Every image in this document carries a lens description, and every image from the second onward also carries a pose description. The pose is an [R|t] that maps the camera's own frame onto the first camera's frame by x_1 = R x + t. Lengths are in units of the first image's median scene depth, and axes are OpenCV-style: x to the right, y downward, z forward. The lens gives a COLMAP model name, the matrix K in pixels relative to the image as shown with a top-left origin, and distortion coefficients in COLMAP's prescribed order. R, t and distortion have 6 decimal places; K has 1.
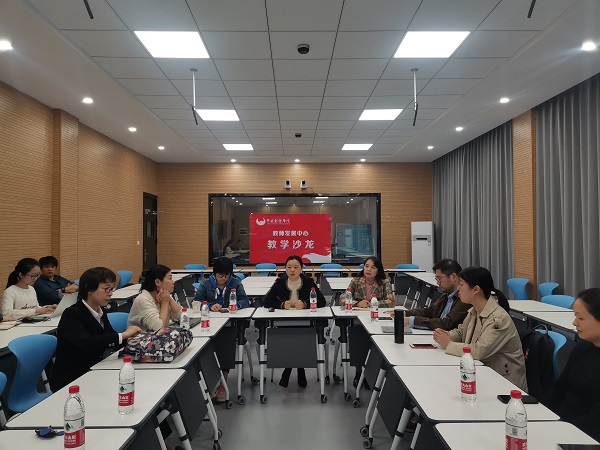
lens RADIAL K [[445.4, 0, 300.0], [0, 445.4, 225.0], [0, 0, 1]] dist [0.116987, -0.122263]
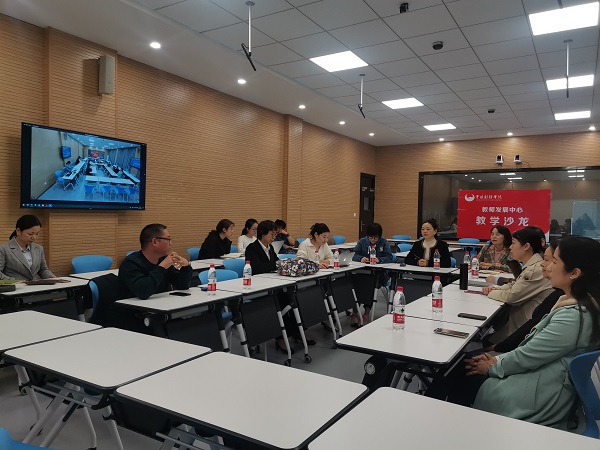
lens RADIAL K [[445.4, 0, 300.0], [0, 445.4, 225.0], [0, 0, 1]] dist [0.116987, -0.122263]
pose [[0.845413, 0.035315, -0.532944, 0.148899], [-0.010402, 0.998711, 0.049677, 0.008088], [0.534011, -0.036454, 0.844691, -0.085643]]
